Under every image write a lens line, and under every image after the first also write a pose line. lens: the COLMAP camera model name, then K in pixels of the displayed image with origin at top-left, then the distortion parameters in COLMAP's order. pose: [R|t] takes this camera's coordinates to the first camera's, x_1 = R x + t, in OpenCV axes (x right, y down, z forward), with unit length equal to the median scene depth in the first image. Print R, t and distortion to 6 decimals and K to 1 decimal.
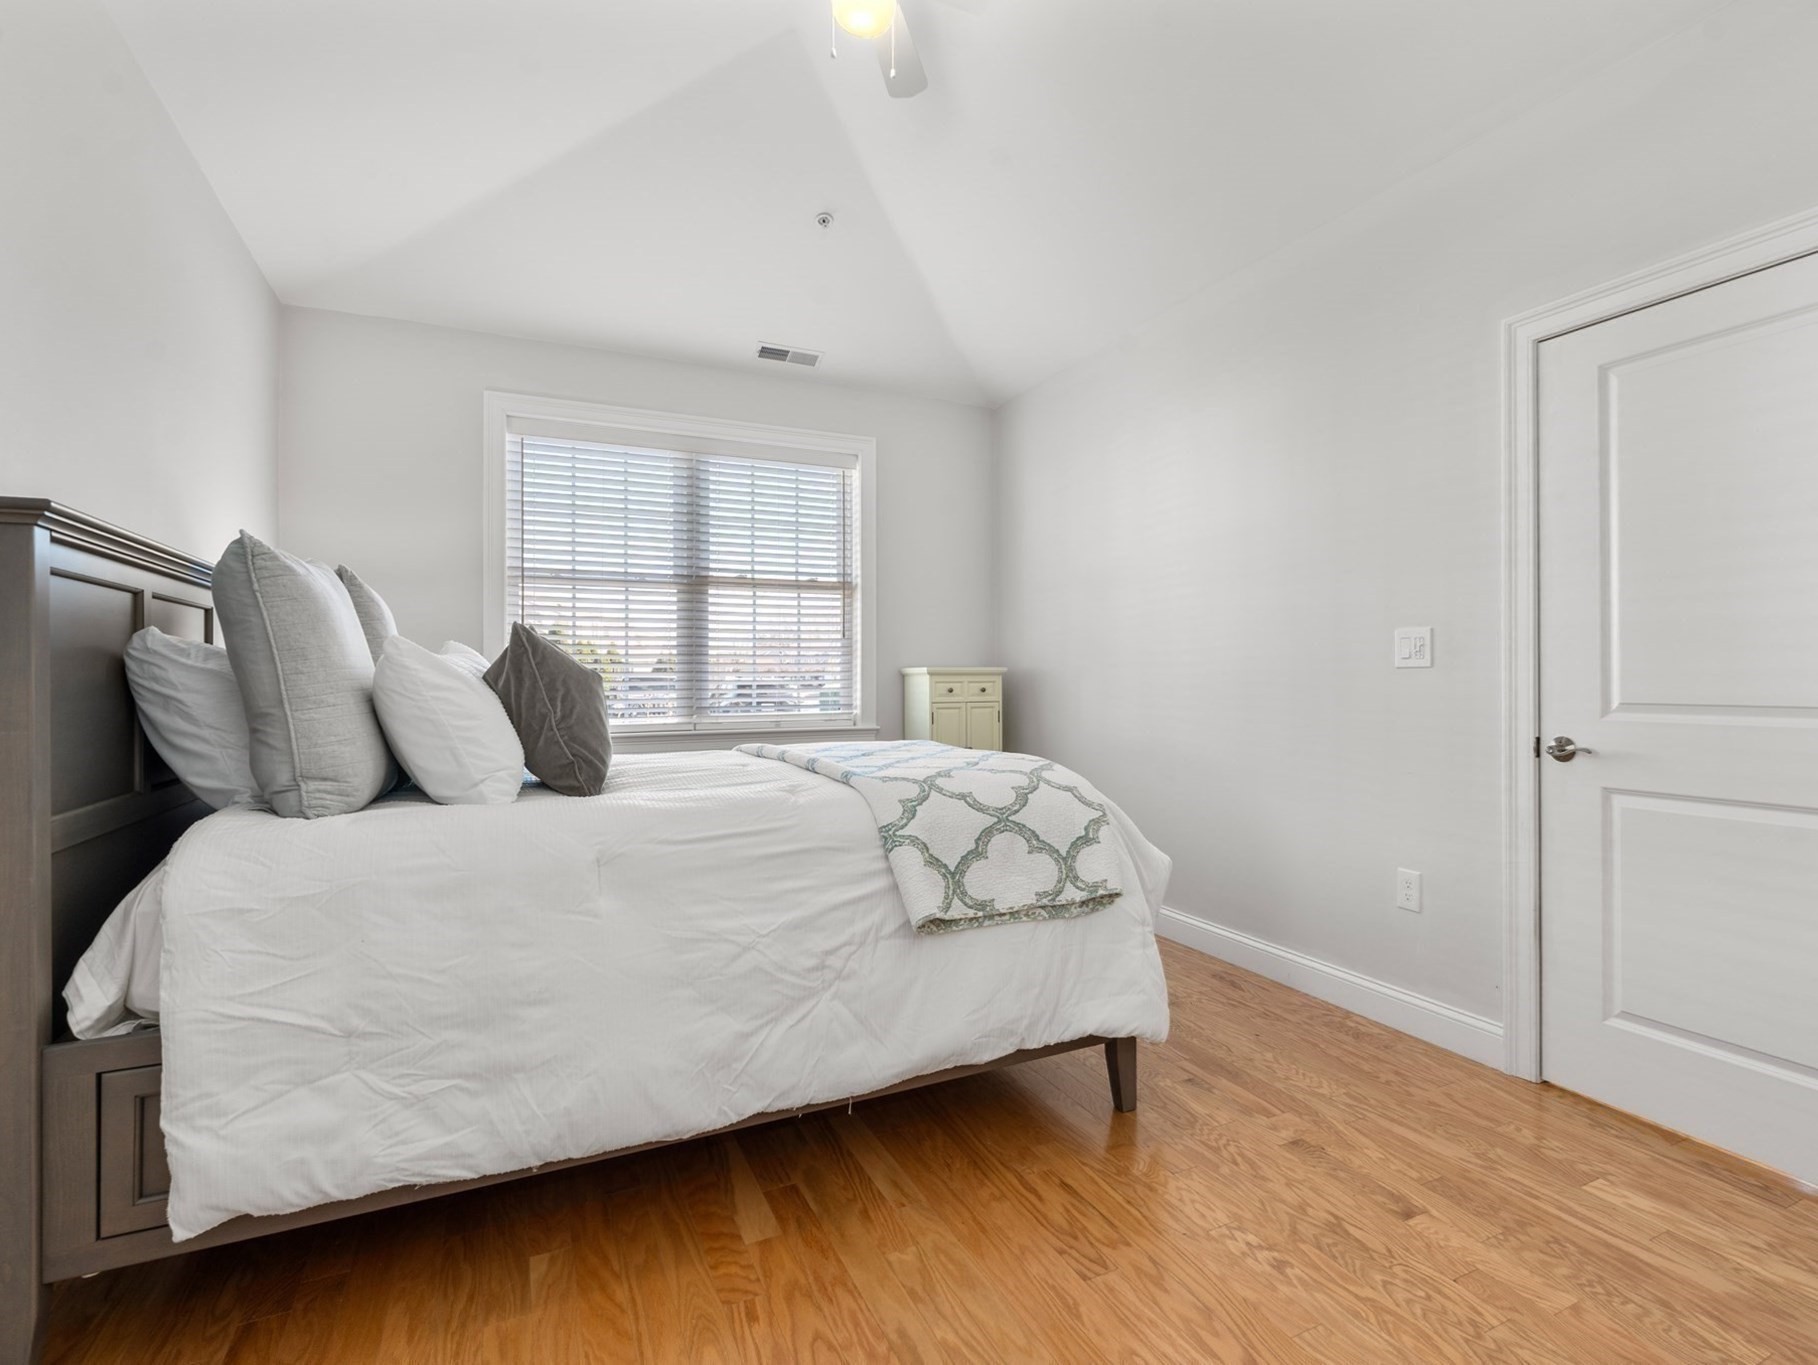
lens RADIAL K [[917.4, 0, 956.6], [0, 917.4, 678.3], [0, 0, 1]] dist [0.013381, 0.000436]
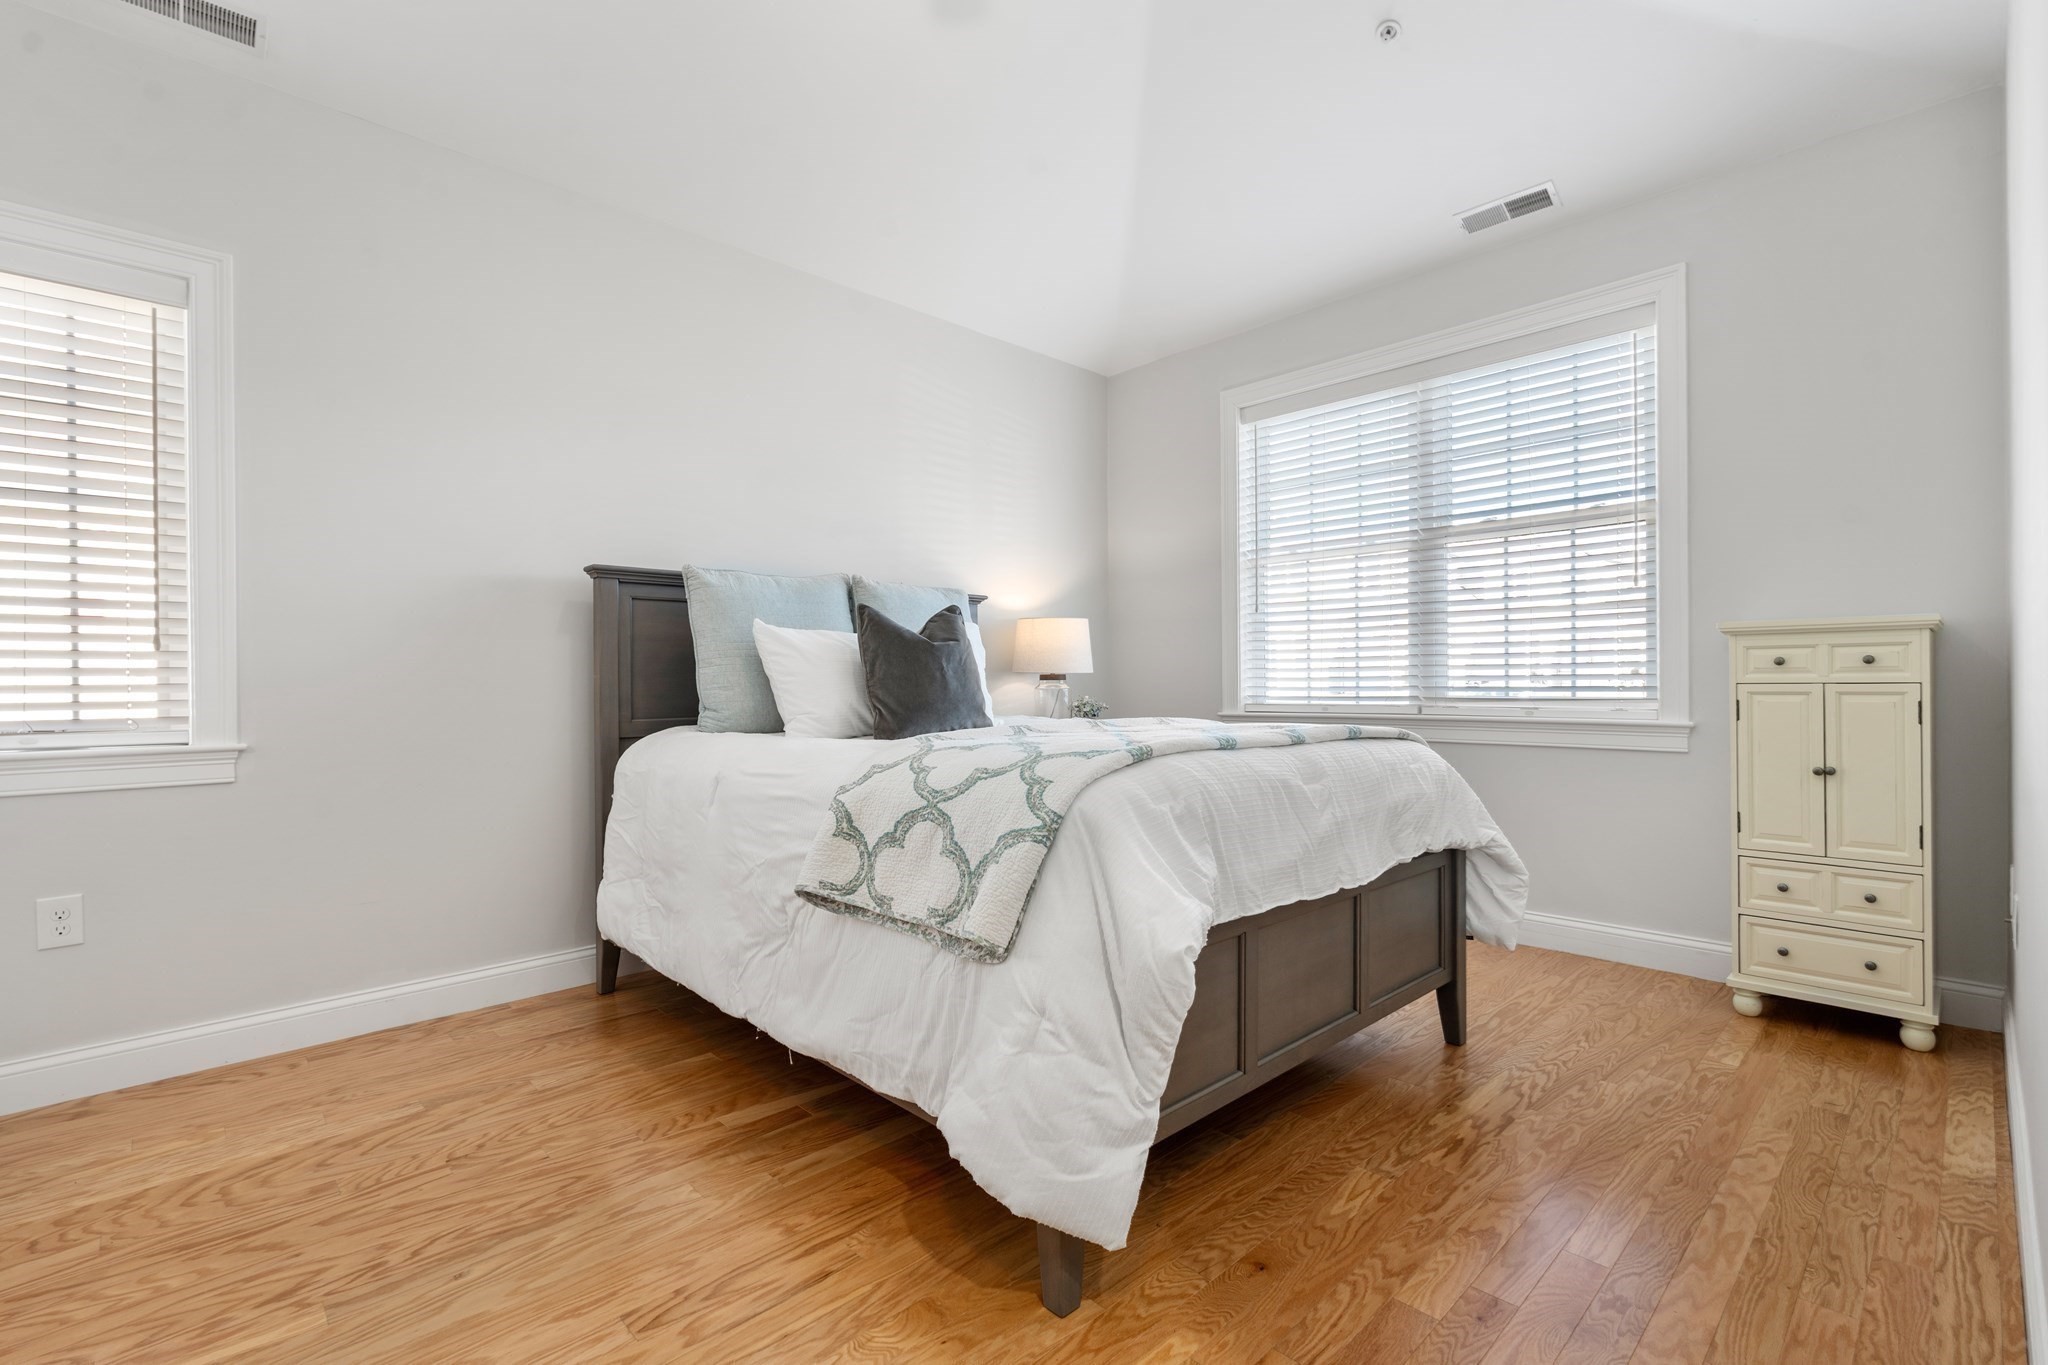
lens RADIAL K [[917.2, 0, 1009.7], [0, 917.2, 678.6], [0, 0, 1]] dist [-0.001117, -0.000074]
pose [[0.275256, -0.006879, -0.961346, 0.840277], [0.004400, 0.999973, -0.005895, 0.052722], [0.961361, -0.002608, 0.275279, 0.873071]]
